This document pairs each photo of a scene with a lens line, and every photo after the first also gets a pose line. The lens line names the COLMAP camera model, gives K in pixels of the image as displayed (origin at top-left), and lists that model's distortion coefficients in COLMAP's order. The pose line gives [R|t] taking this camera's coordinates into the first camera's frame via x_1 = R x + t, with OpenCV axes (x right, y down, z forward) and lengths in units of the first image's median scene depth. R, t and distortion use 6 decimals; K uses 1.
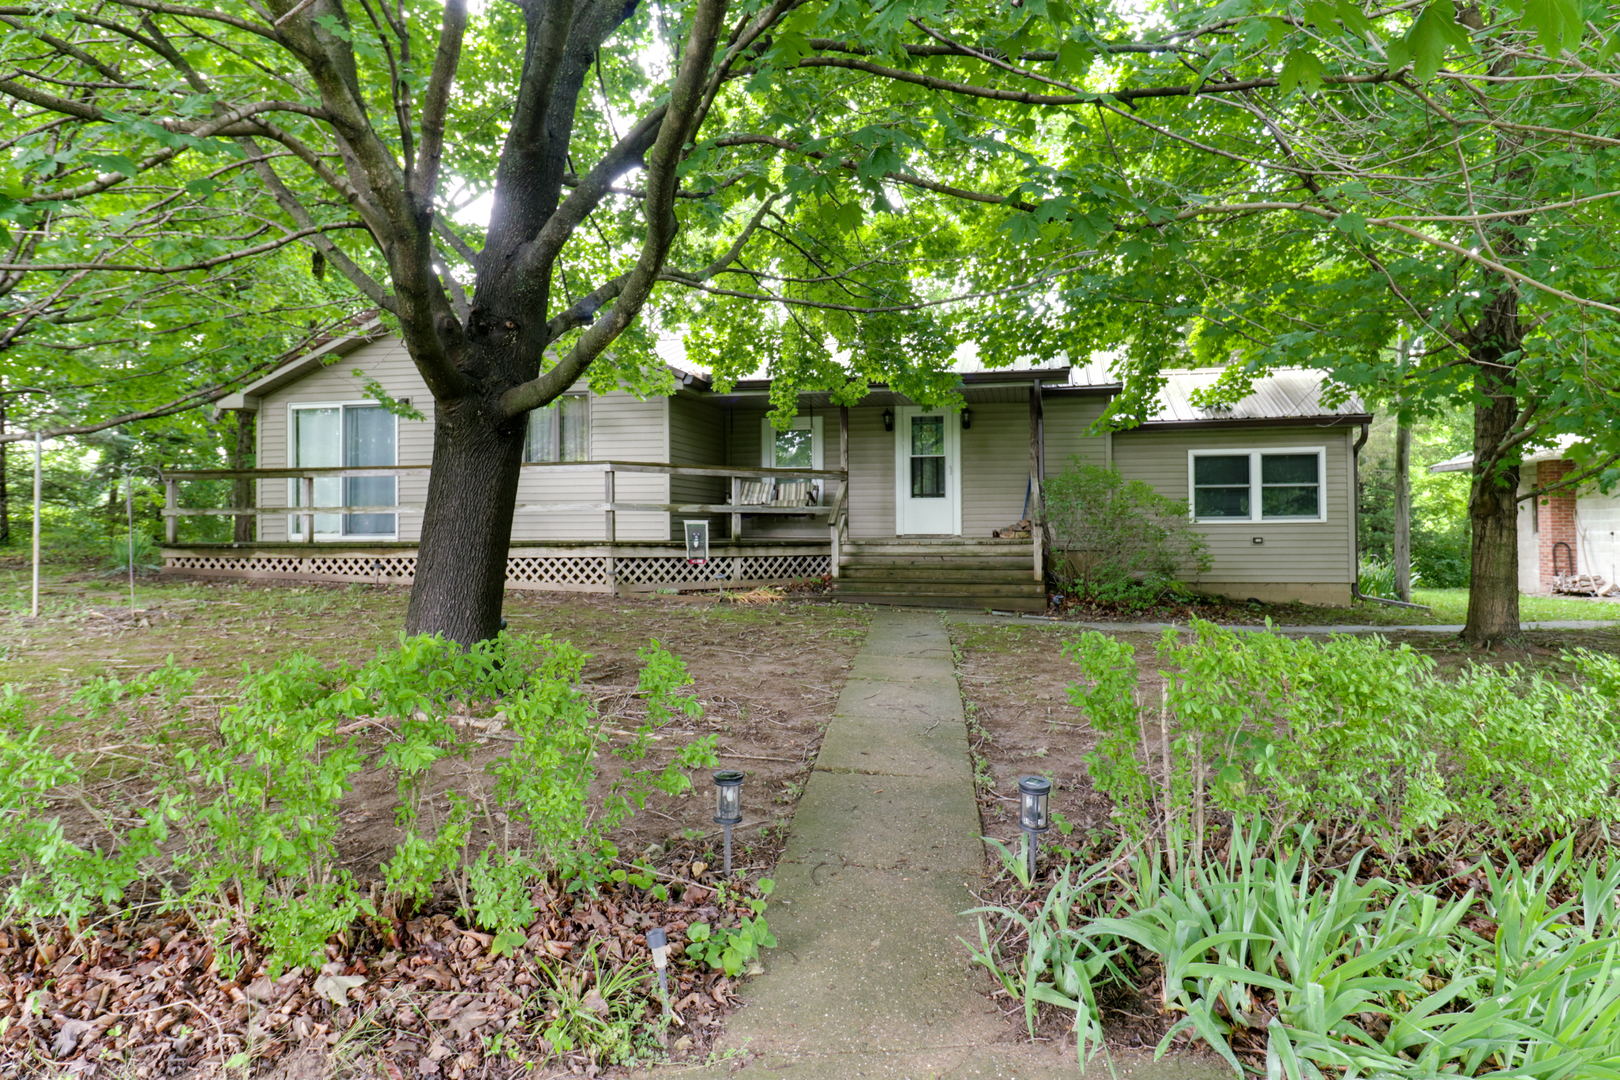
lens RADIAL K [[993.9, 0, 807.7], [0, 993.9, 538.2], [0, 0, 1]] dist [0.033337, -0.002205]
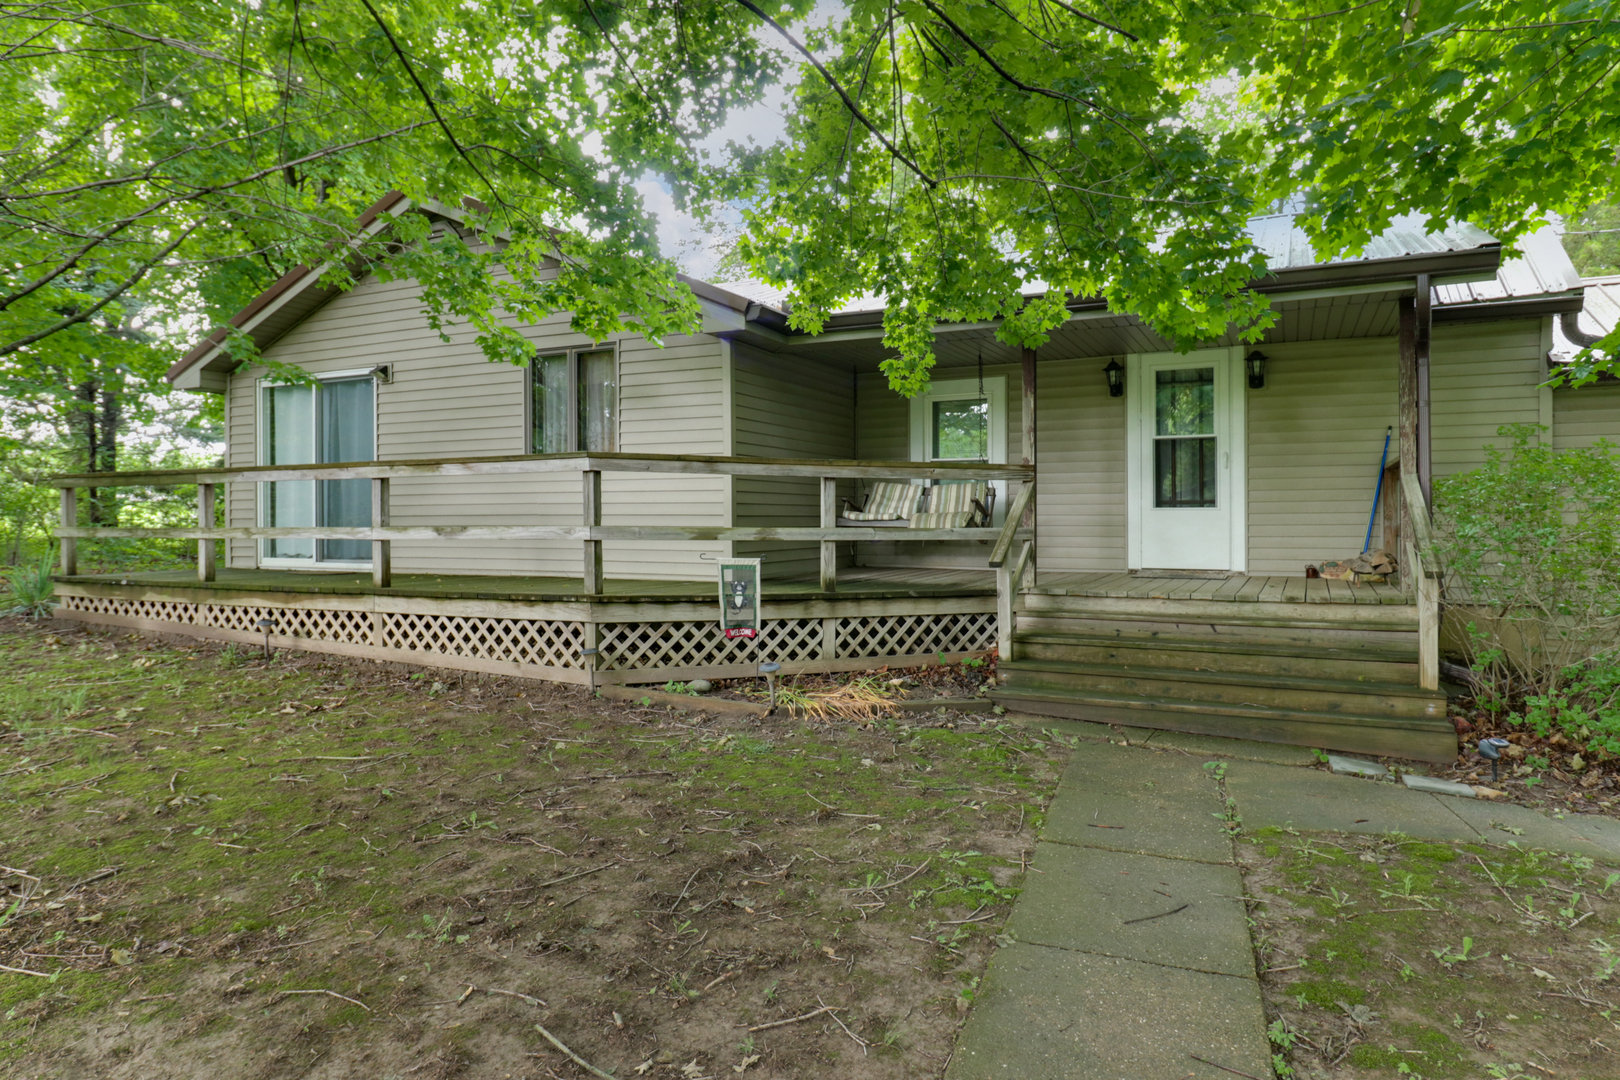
lens RADIAL K [[993.9, 0, 812.1], [0, 993.9, 531.3], [0, 0, 1]] dist [0.033337, -0.002205]
pose [[0.972344, 0.005542, -0.233487, 0.052203], [-0.005222, 0.999984, 0.001992, -0.031772], [0.233494, -0.000717, 0.972358, 0.438773]]
